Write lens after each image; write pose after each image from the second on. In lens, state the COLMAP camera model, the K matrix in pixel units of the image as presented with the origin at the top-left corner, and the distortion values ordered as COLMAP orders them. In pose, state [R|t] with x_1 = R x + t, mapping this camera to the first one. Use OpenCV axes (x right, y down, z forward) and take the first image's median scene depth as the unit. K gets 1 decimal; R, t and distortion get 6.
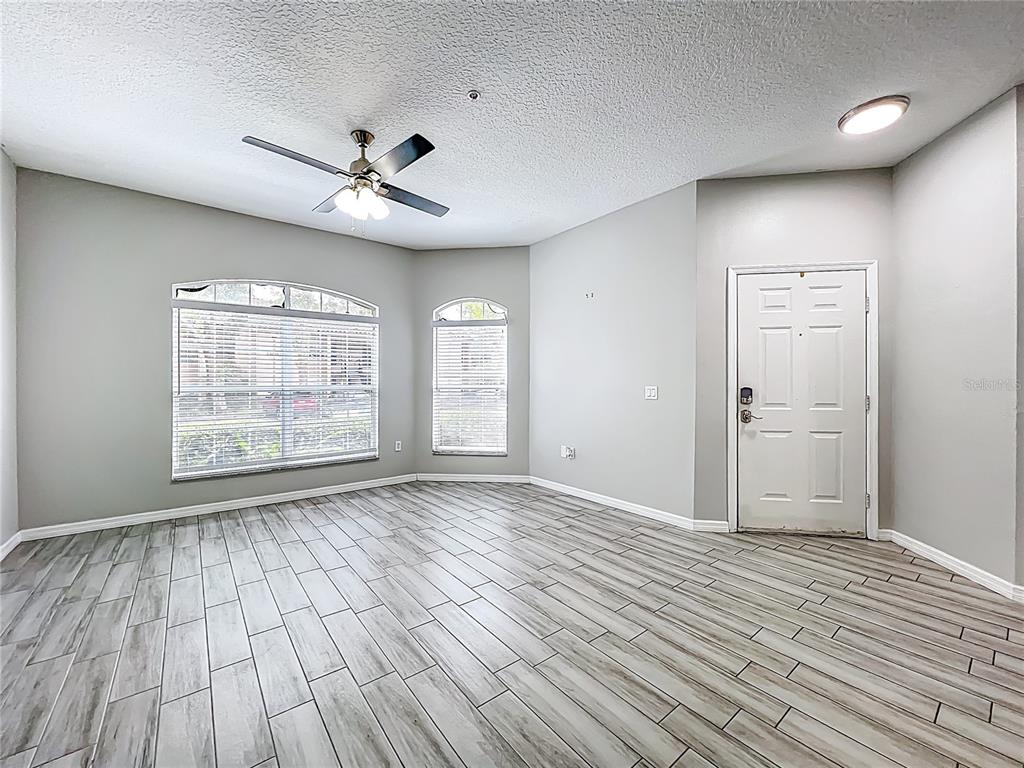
lens RADIAL K [[410.6, 0, 509.0], [0, 410.6, 380.8], [0, 0, 1]] dist [-0.001099, -0.000114]
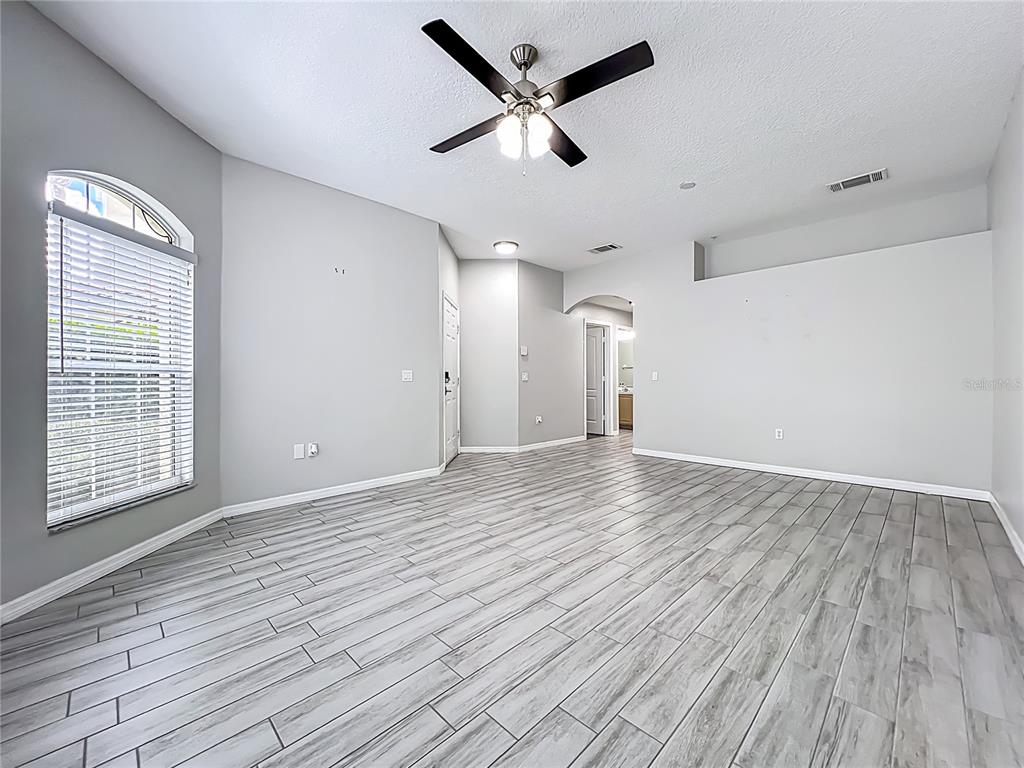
lens RADIAL K [[410.6, 0, 509.0], [0, 410.6, 380.8], [0, 0, 1]] dist [-0.001099, -0.000114]
pose [[-0.112606, 0.001797, 0.993638, -0.869131], [0.001663, 0.999997, -0.001620, 0.045230], [-0.993638, 0.001470, -0.112609, 0.837919]]
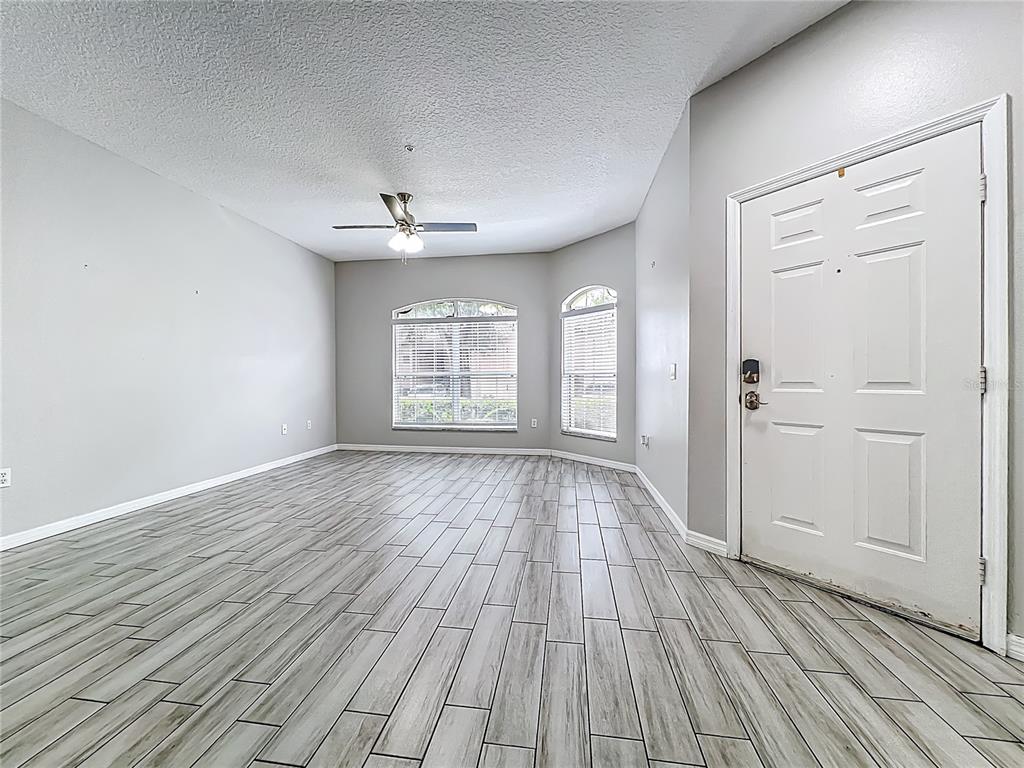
lens RADIAL K [[410.6, 0, 509.0], [0, 410.6, 380.8], [0, 0, 1]] dist [-0.001099, -0.000114]
pose [[0.691751, 0.000979, -0.722136, 0.714041], [0.005101, 0.999968, 0.006243, 0.040940], [0.722119, -0.008002, 0.691723, 0.187295]]
